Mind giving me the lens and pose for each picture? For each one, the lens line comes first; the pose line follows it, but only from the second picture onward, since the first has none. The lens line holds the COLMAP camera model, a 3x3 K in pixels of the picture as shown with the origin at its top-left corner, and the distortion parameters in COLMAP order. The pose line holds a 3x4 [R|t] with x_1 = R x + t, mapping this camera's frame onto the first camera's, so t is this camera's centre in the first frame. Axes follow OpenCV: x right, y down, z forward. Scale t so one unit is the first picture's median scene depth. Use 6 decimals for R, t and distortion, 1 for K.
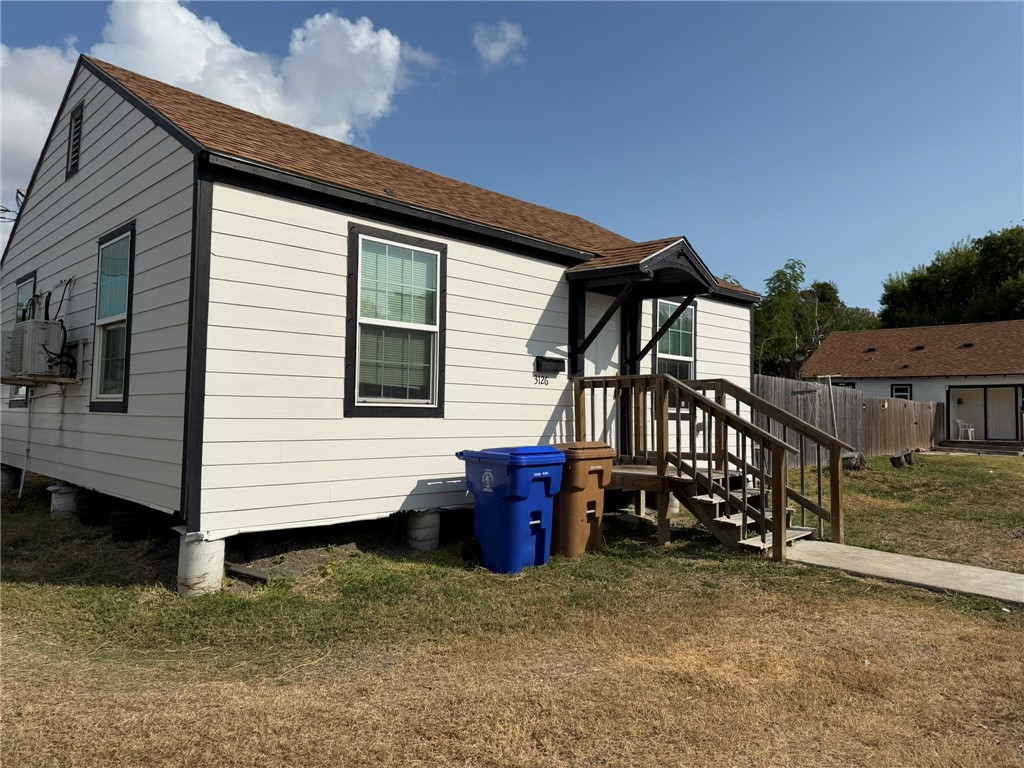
lens RADIAL K [[728.5, 0, 491.1], [0, 728.5, 369.4], [0, 0, 1]] dist [0.068133, 0.000253]
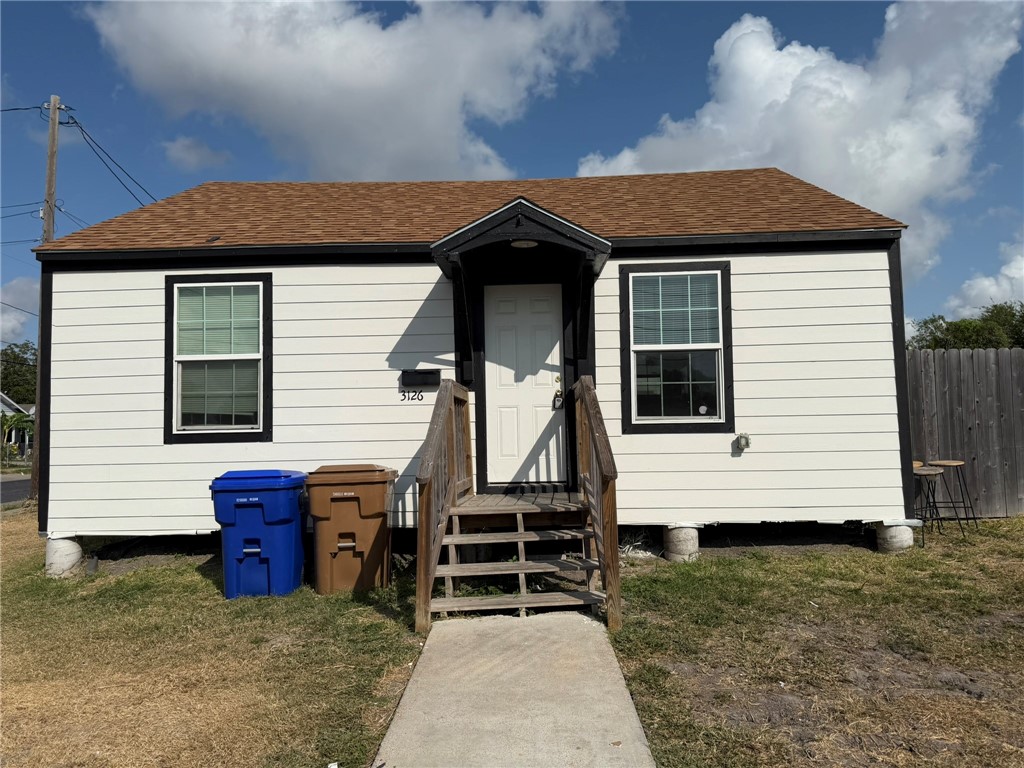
lens RADIAL K [[718.2, 0, 513.1], [0, 718.2, 378.3], [0, 0, 1]] dist [0.004200, -0.000586]
pose [[0.692065, -0.085562, -0.716746, 0.891933], [0.073296, 0.996148, -0.048143, 0.050716], [0.718104, -0.019216, 0.695670, 0.539354]]
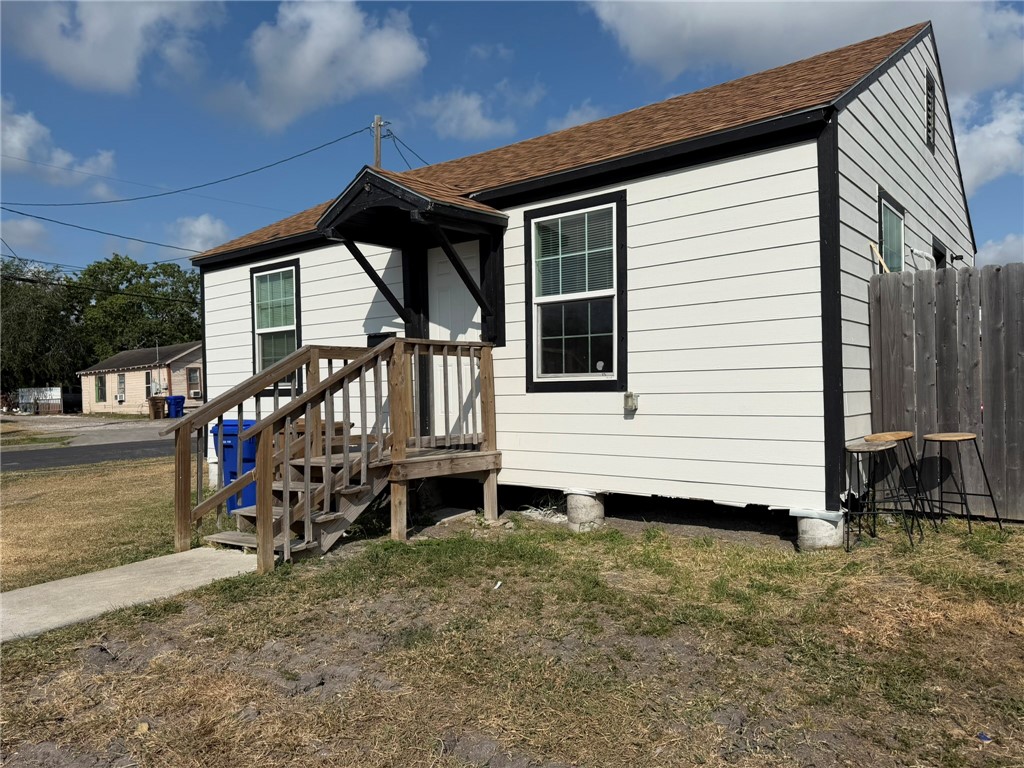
lens RADIAL K [[714.9, 0, 512.0], [0, 714.9, 384.0], [0, 0, 1]] dist [0.009072, 0.000230]
pose [[0.138605, -0.025035, -0.990031, 1.203494], [0.081086, 0.996611, -0.013850, 0.090653], [0.987023, -0.078358, 0.140166, 1.176514]]
